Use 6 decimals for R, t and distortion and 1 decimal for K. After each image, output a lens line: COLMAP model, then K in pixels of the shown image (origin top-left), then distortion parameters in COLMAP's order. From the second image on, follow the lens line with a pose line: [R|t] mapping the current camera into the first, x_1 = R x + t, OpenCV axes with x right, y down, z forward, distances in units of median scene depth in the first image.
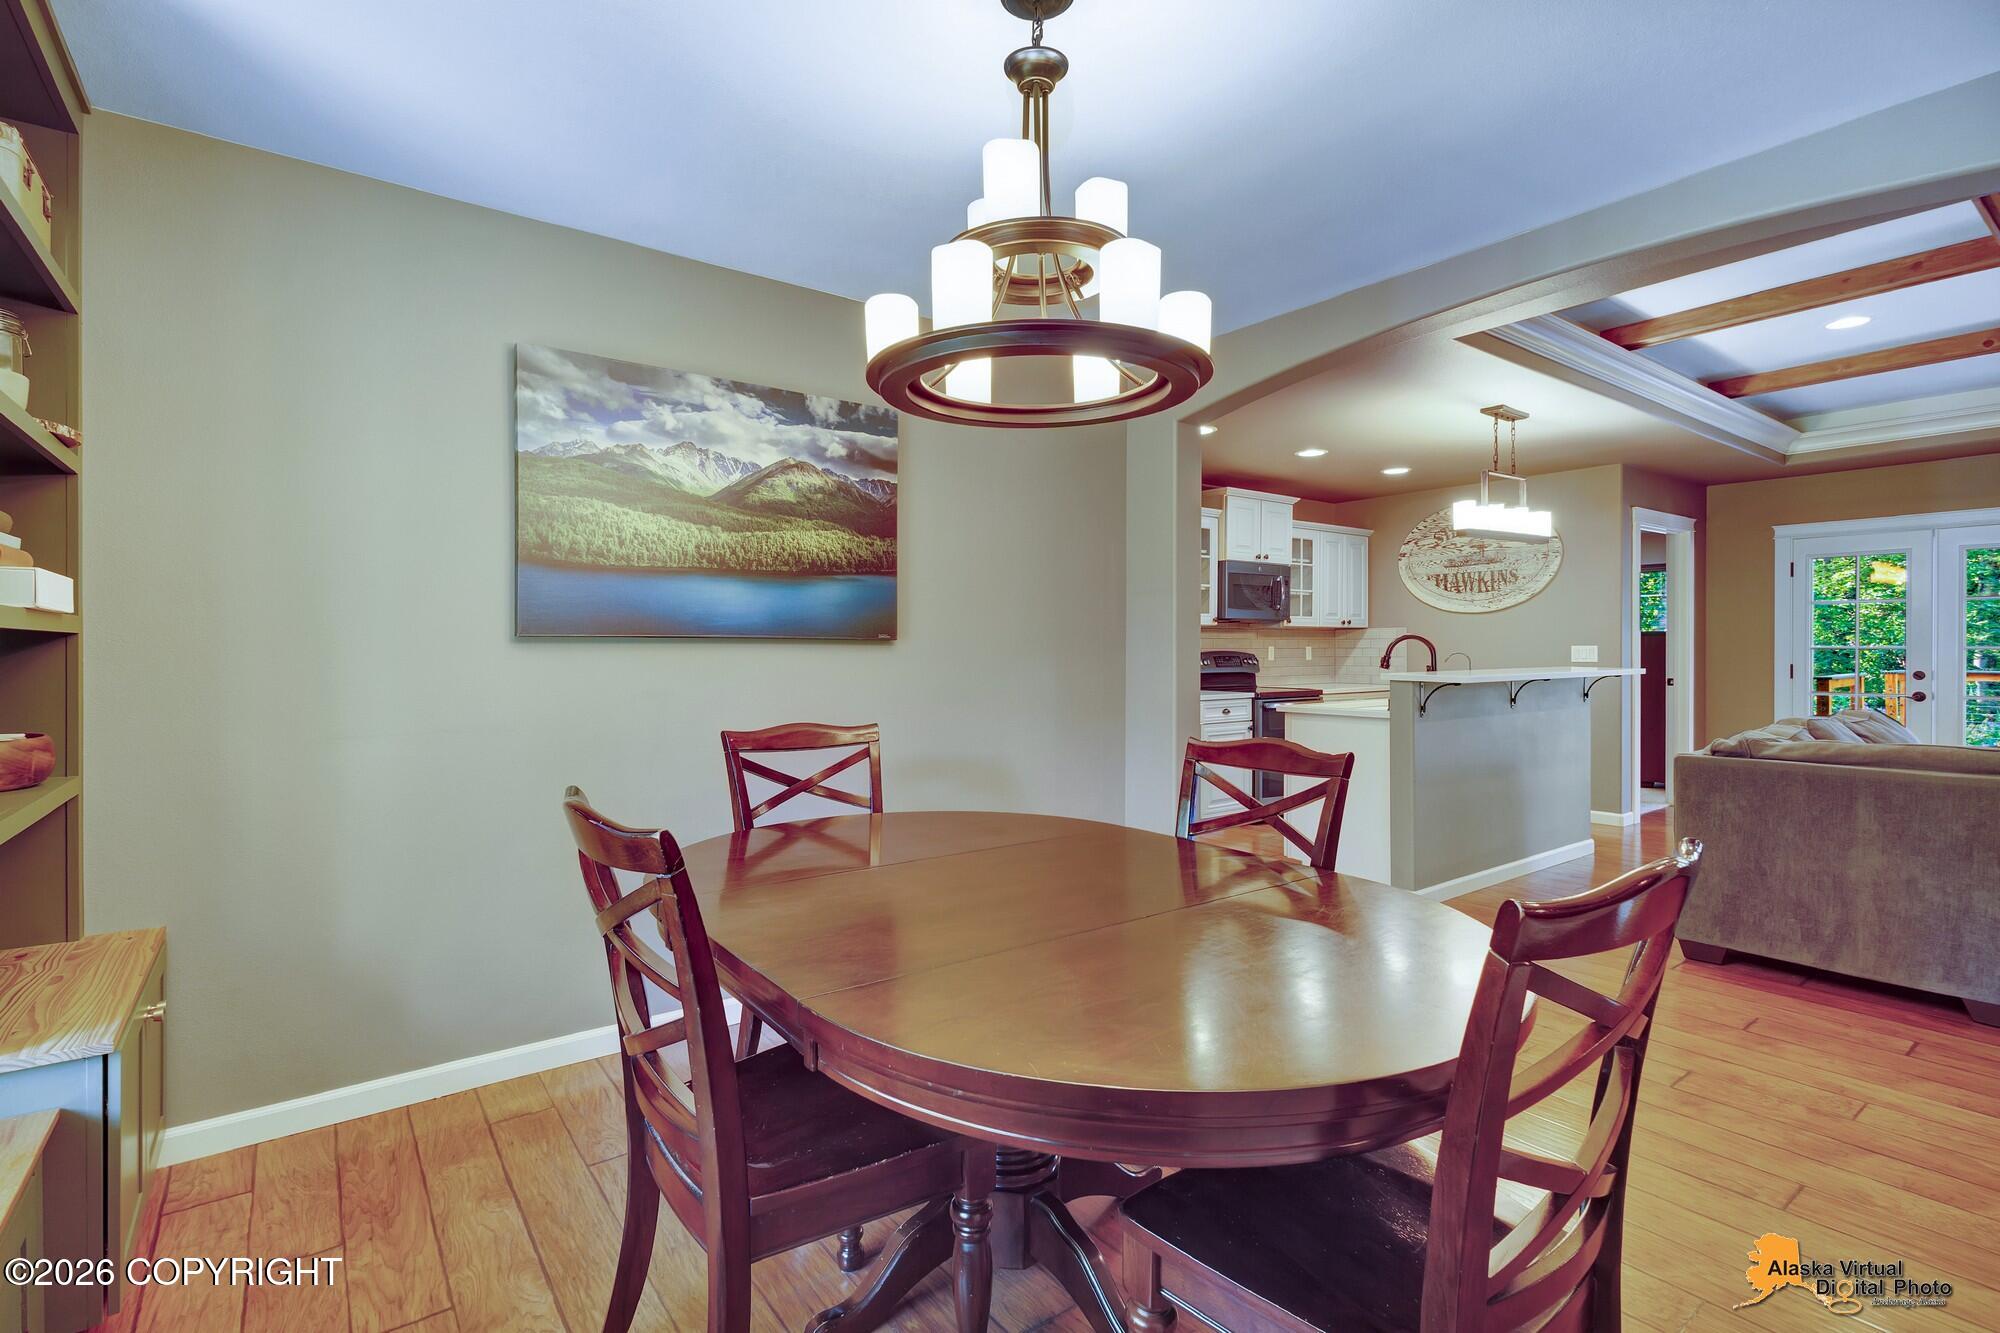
lens RADIAL K [[923.0, 0, 986.9], [0, 923.0, 655.8], [0, 0, 1]] dist [0.001392, -0.000063]
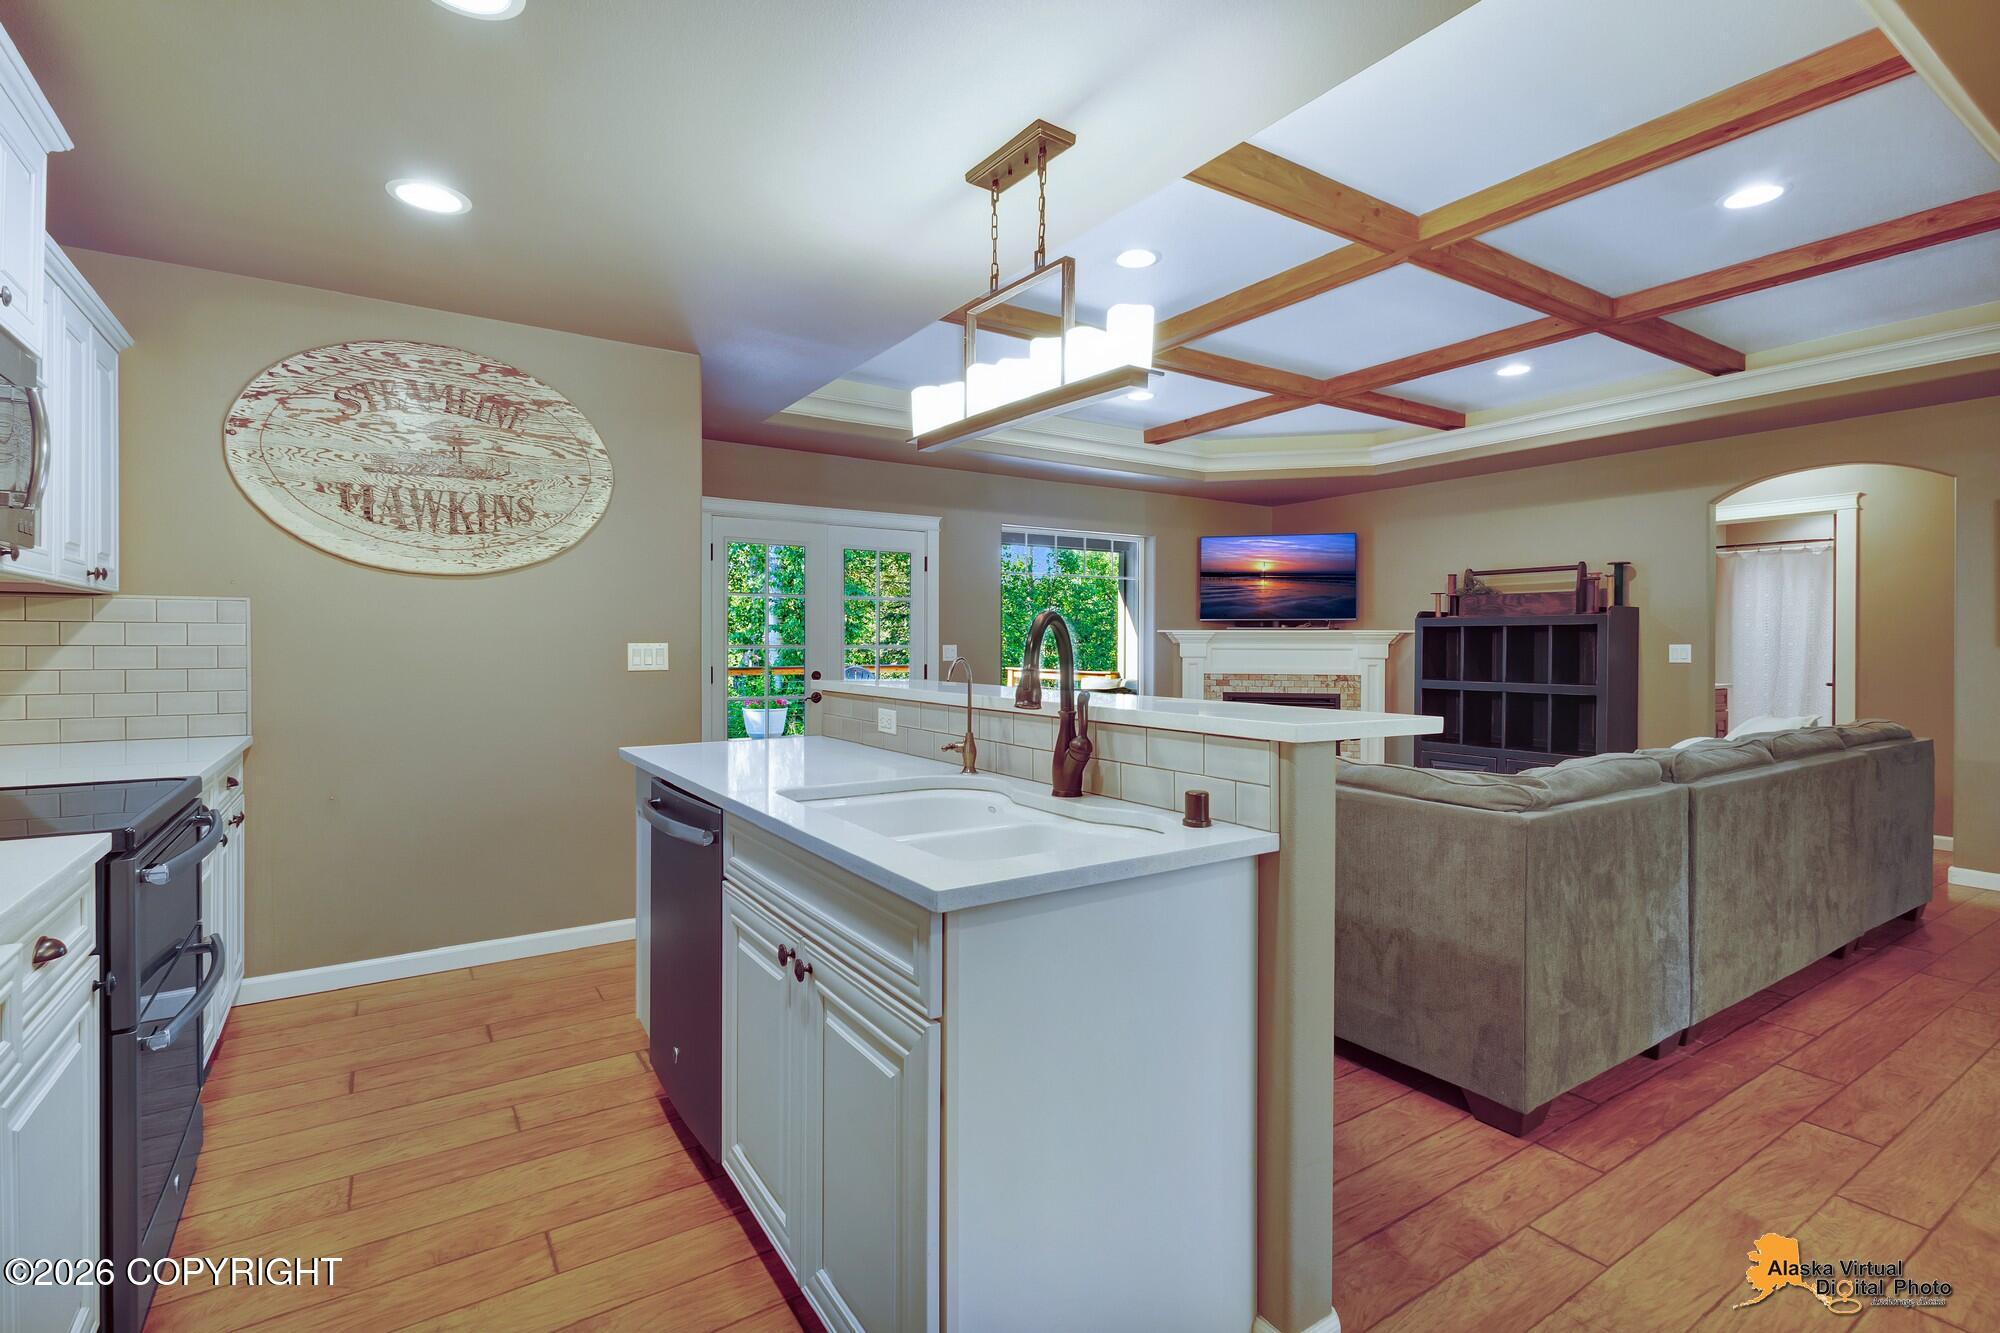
lens RADIAL K [[923.0, 0, 998.7], [0, 923.0, 652.6], [0, 0, 1]] dist [0.001392, -0.000063]
pose [[0.047868, -0.006379, 0.998833, 0.054185], [0.005400, 0.999967, 0.006128, -0.006588], [-0.998839, 0.005100, 0.047901, 0.677086]]
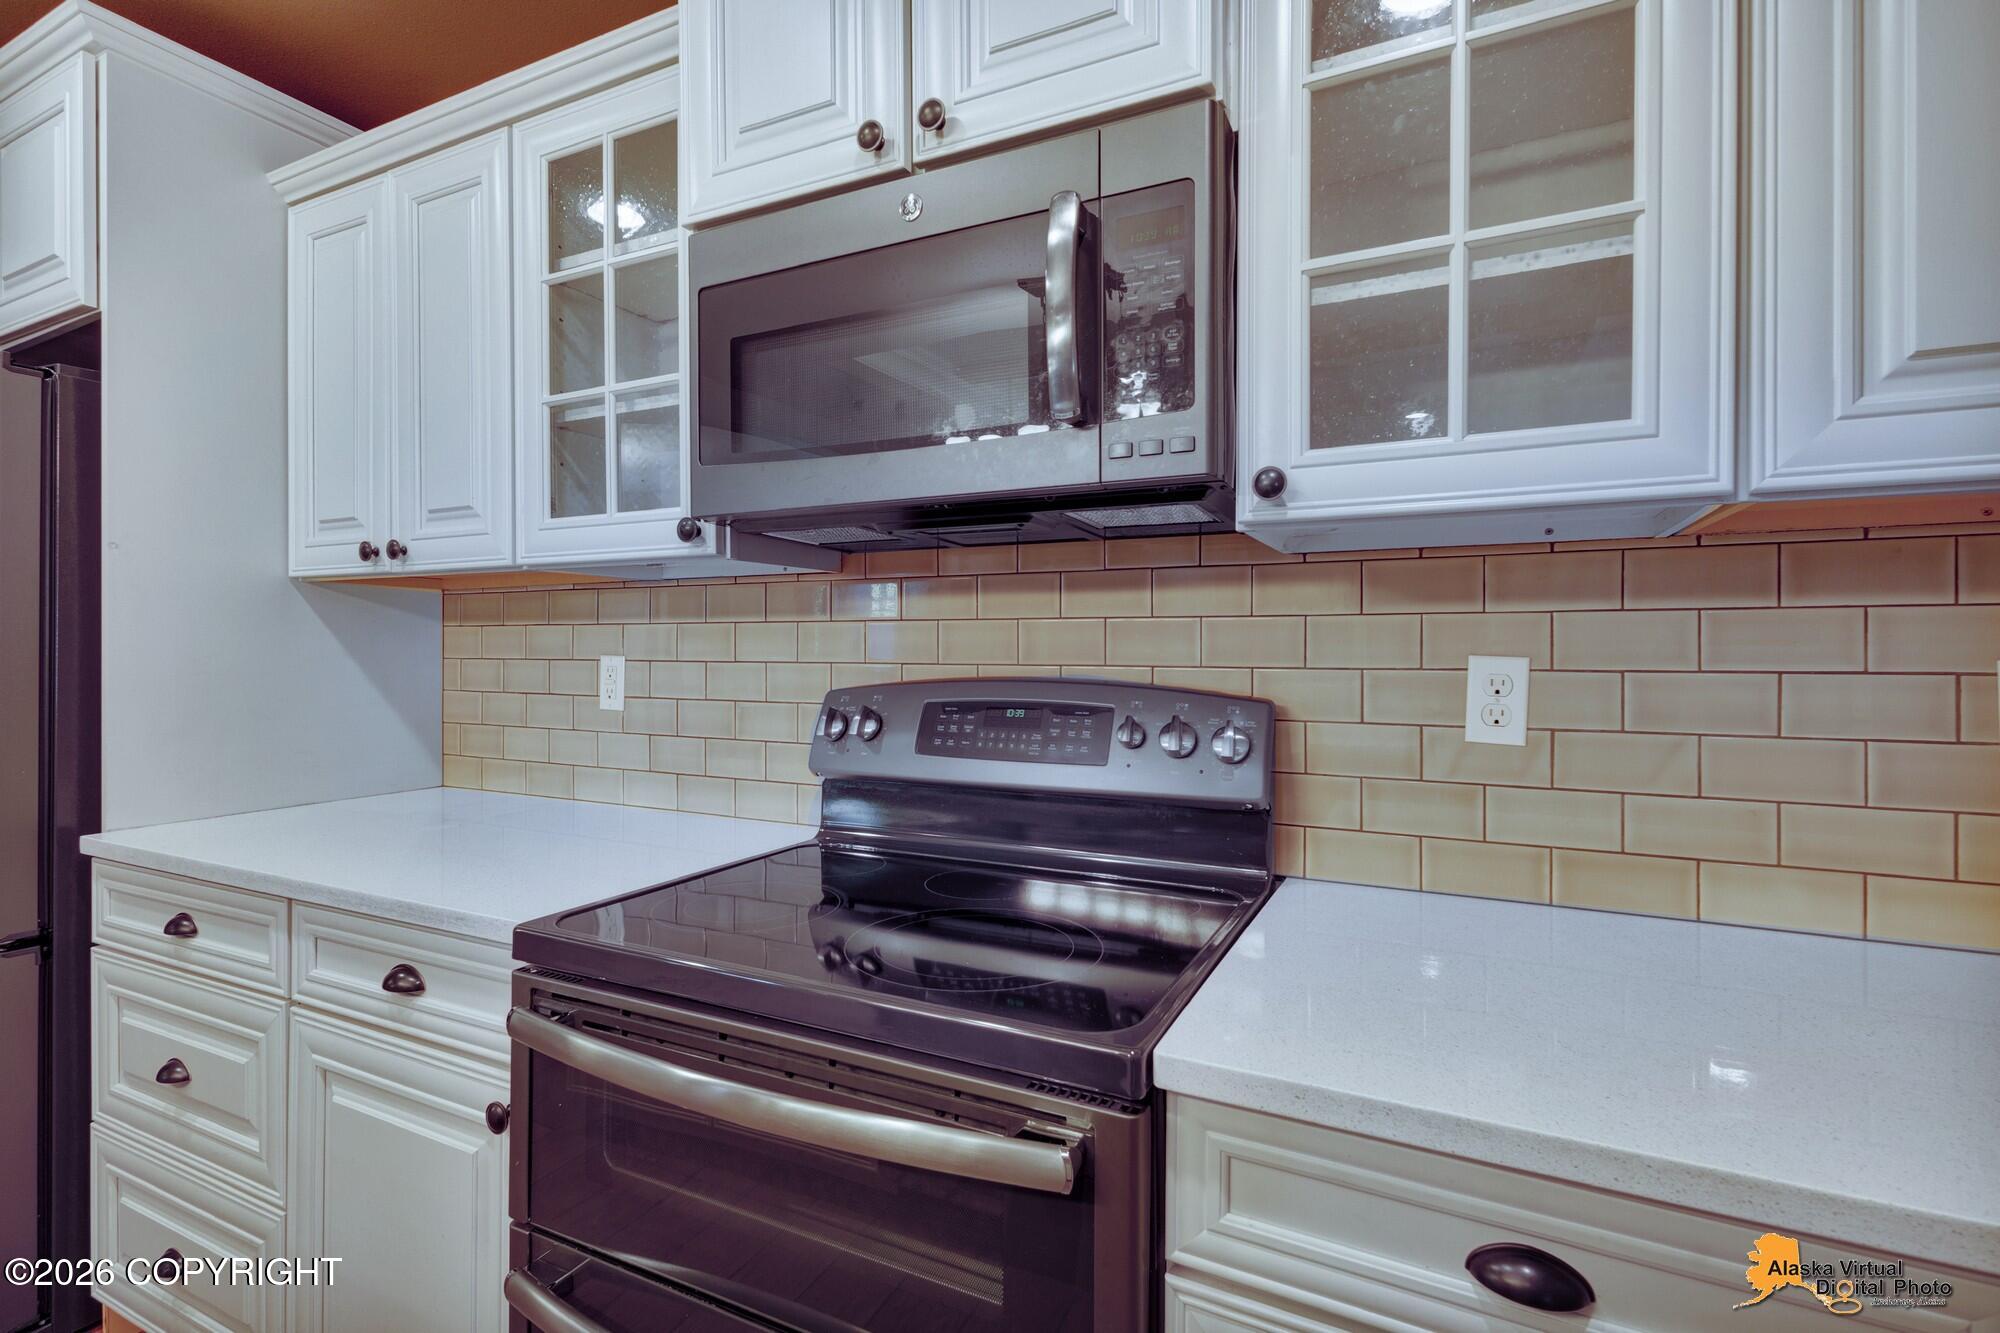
lens RADIAL K [[923.0, 0, 994.1], [0, 923.0, 657.3], [0, 0, 1]] dist [0.001392, -0.000063]
pose [[0.471809, -0.000236, -0.881701, 0.432705], [-0.004799, 0.999984, -0.002836, -0.010507], [0.881688, 0.005569, 0.471801, 0.892215]]
